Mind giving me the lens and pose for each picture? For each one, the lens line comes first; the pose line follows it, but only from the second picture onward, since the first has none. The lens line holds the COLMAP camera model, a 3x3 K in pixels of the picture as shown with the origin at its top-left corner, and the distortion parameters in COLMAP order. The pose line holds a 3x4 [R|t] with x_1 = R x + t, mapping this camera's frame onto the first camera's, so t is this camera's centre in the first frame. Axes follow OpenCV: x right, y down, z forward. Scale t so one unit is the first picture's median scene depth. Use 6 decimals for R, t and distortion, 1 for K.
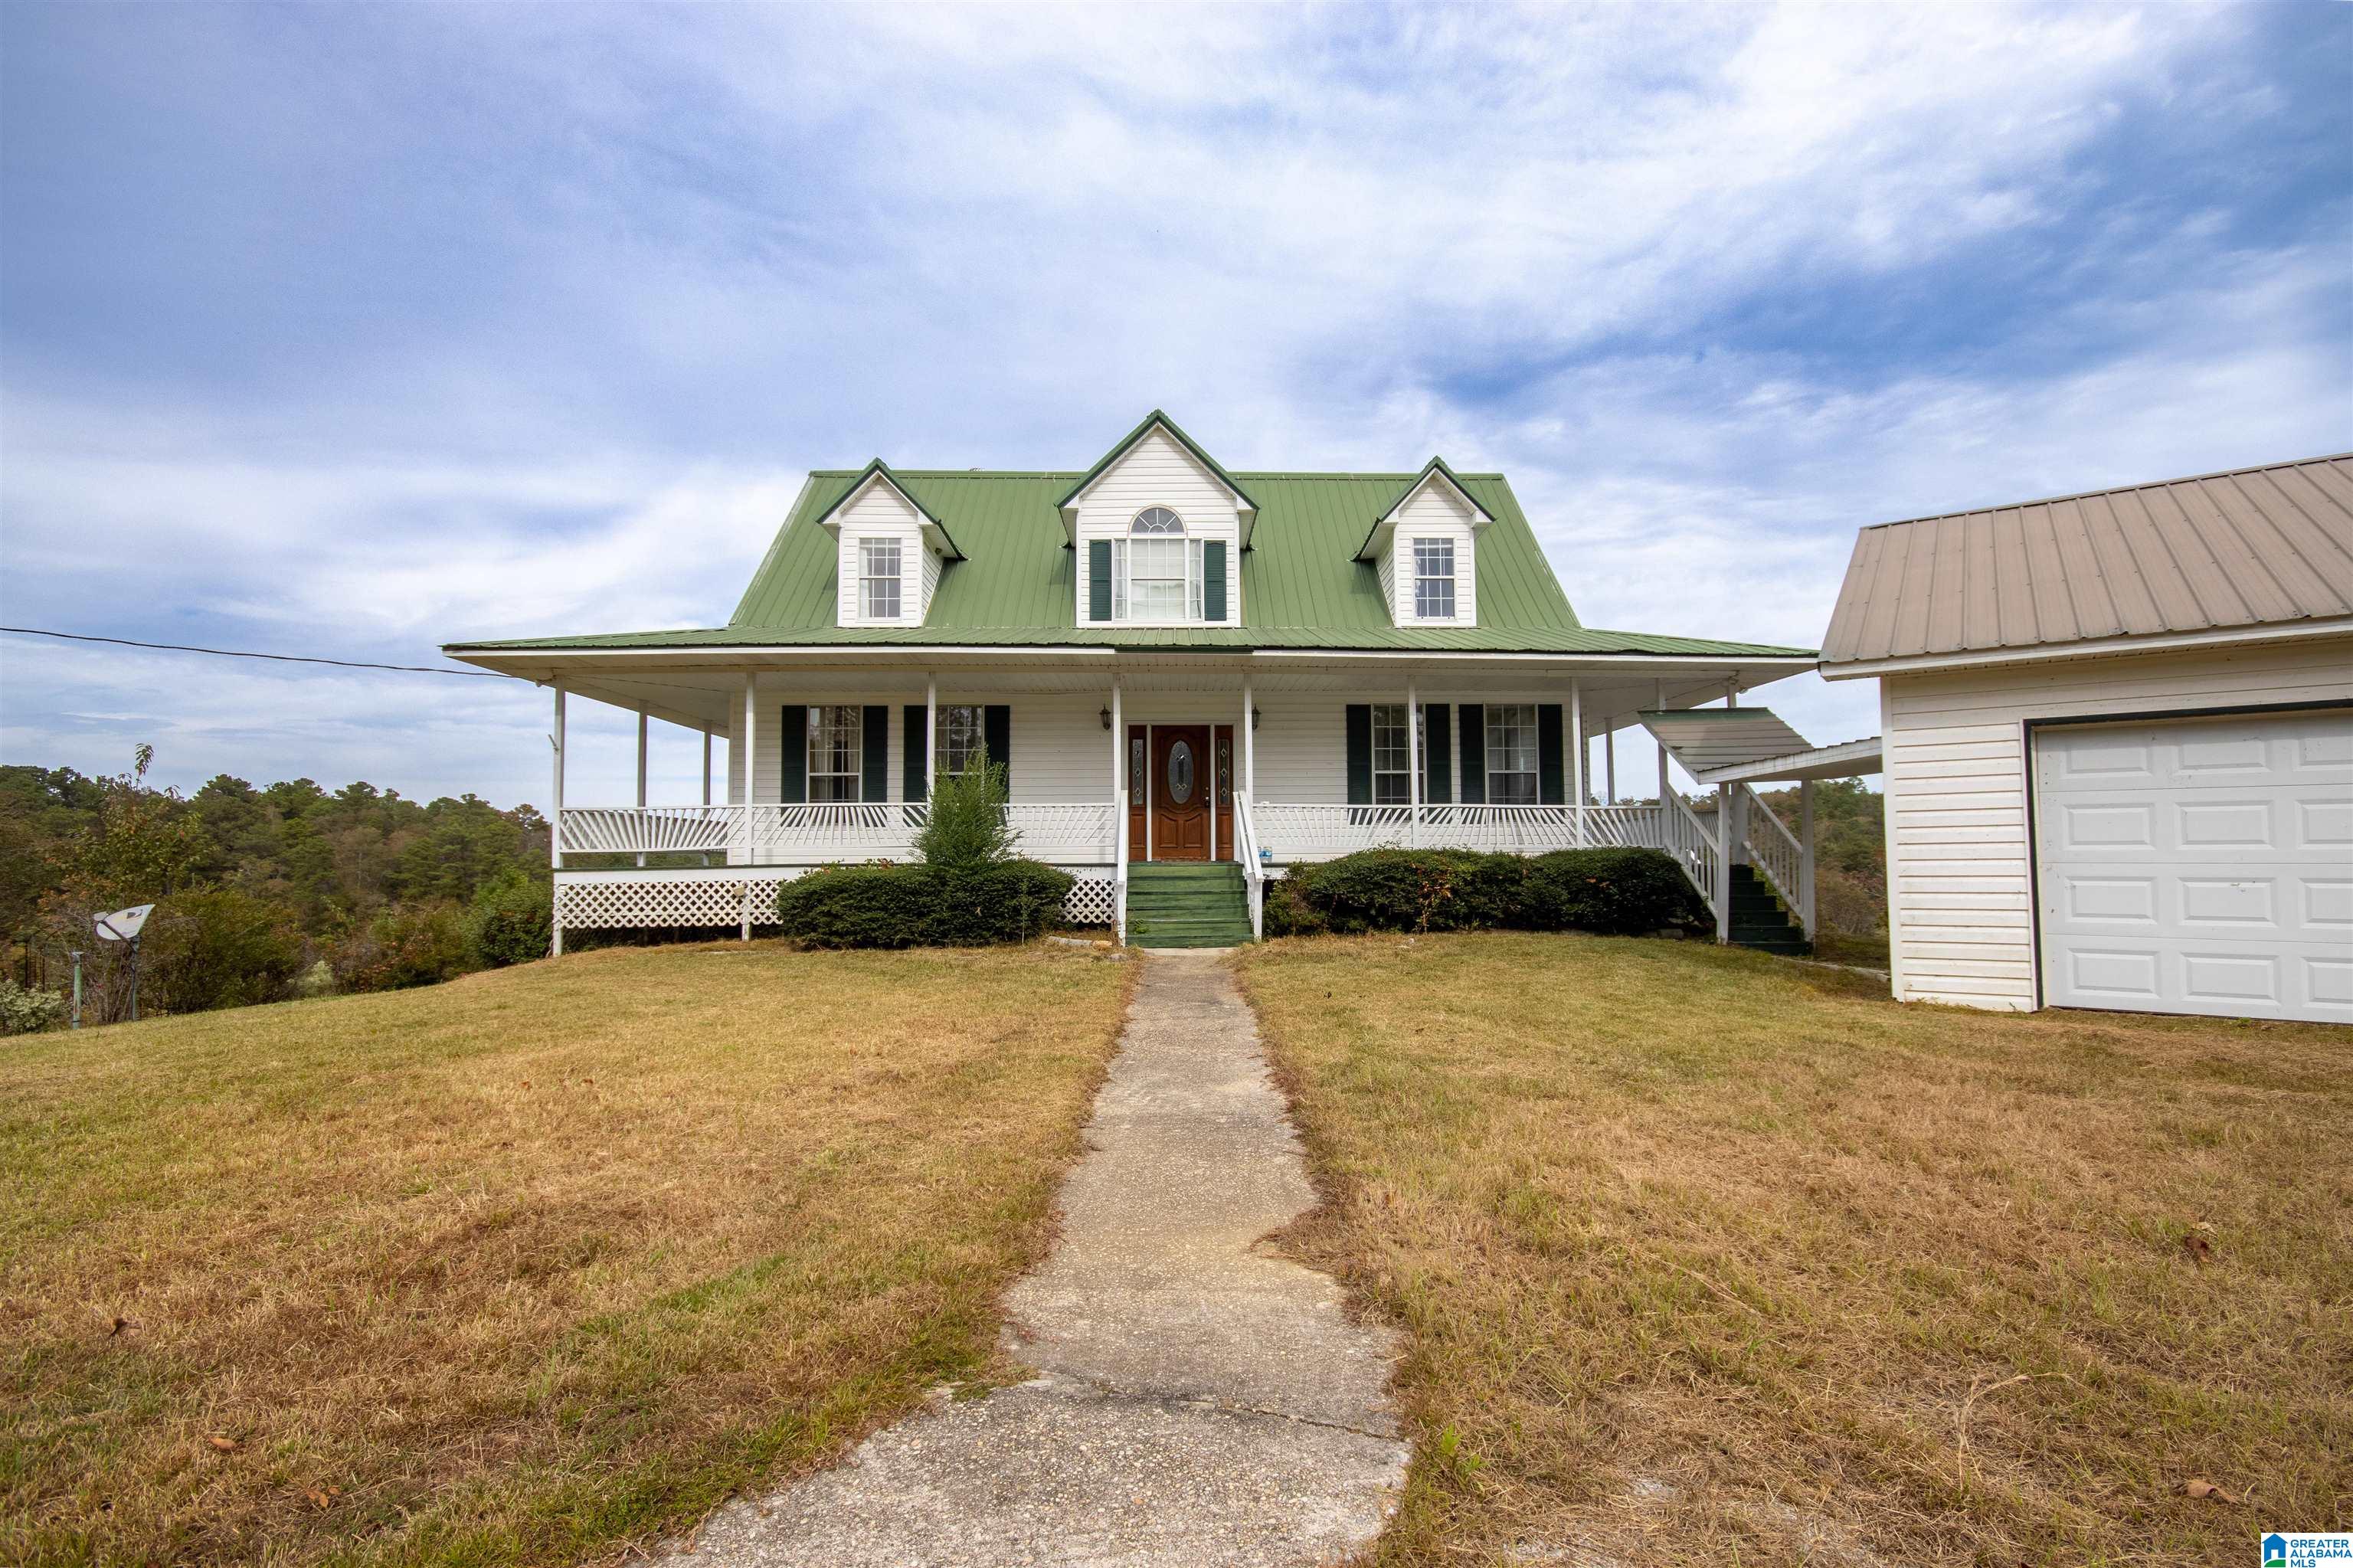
lens RADIAL K [[1097.5, 0, 1176.5], [0, 1097.5, 784.0], [0, 0, 1]] dist [-0.016882, -0.000237]
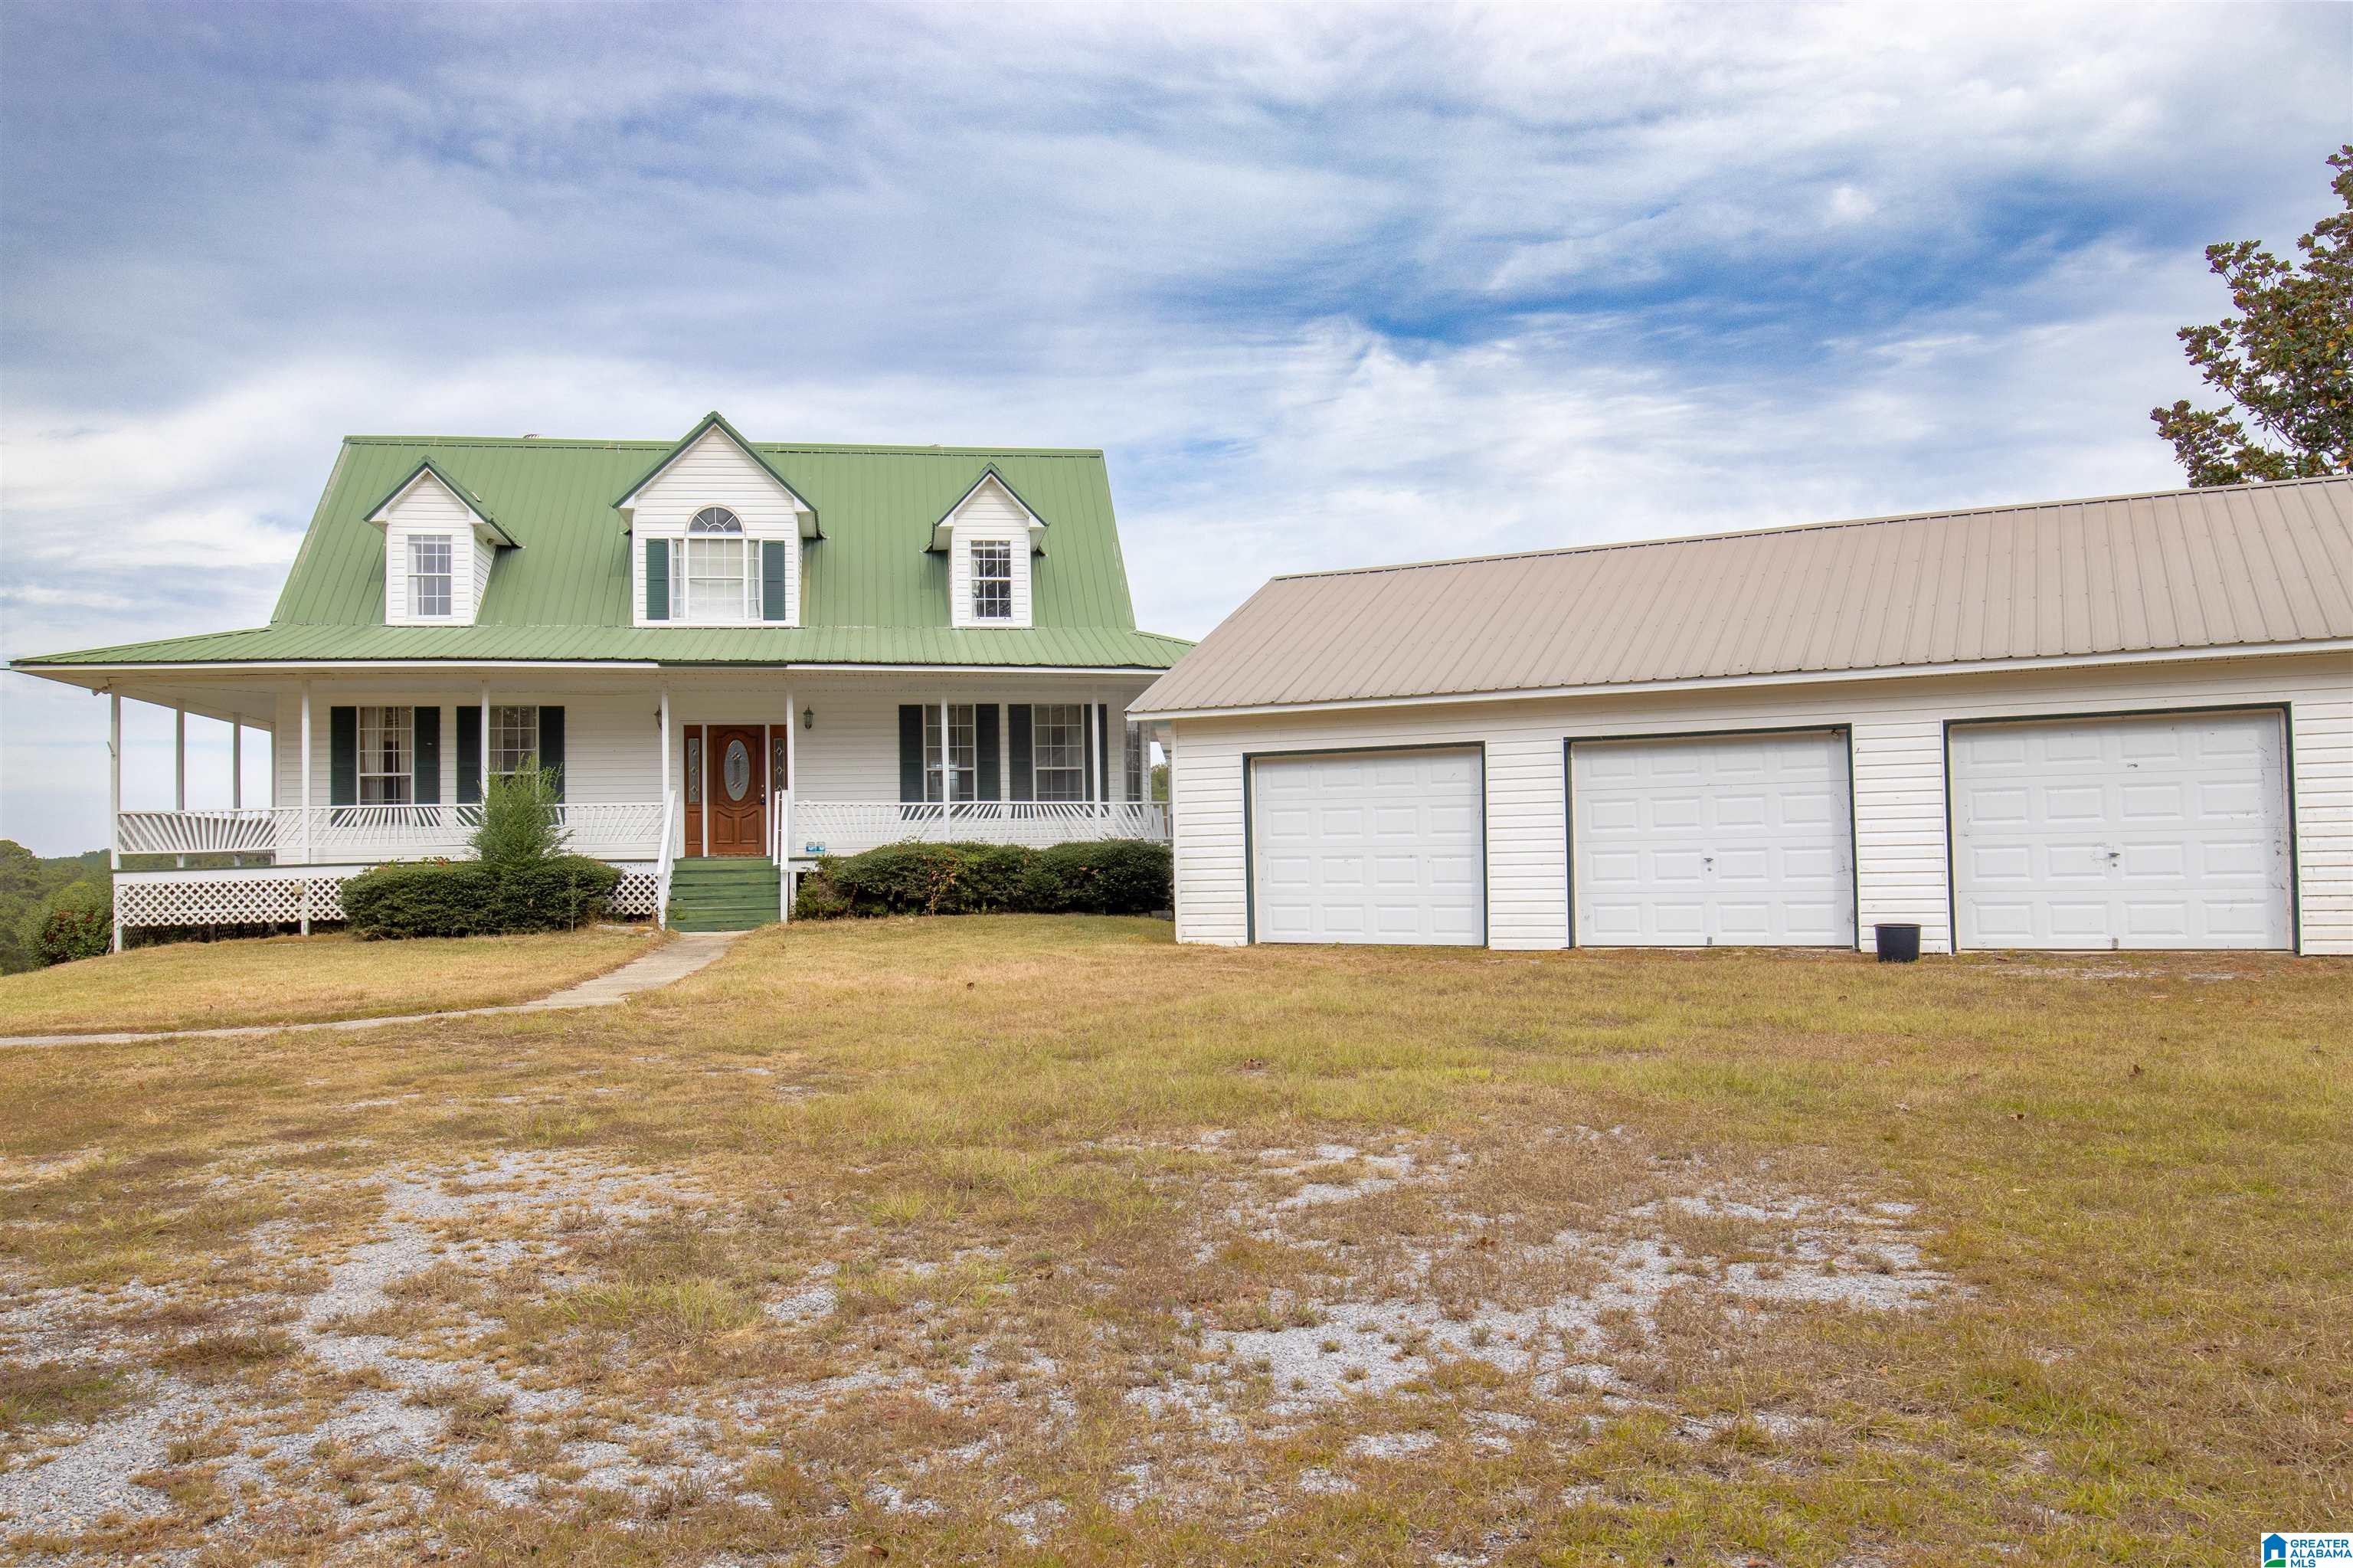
lens RADIAL K [[1766.9, 0, 1169.2], [0, 1766.9, 777.1], [0, 0, 1]] dist [-0.037833, -0.001753]
pose [[0.988313, -0.005224, 0.152347, 0.160460], [0.002029, 0.999775, 0.021122, -0.040564], [-0.152423, -0.020566, 0.988101, -0.731025]]
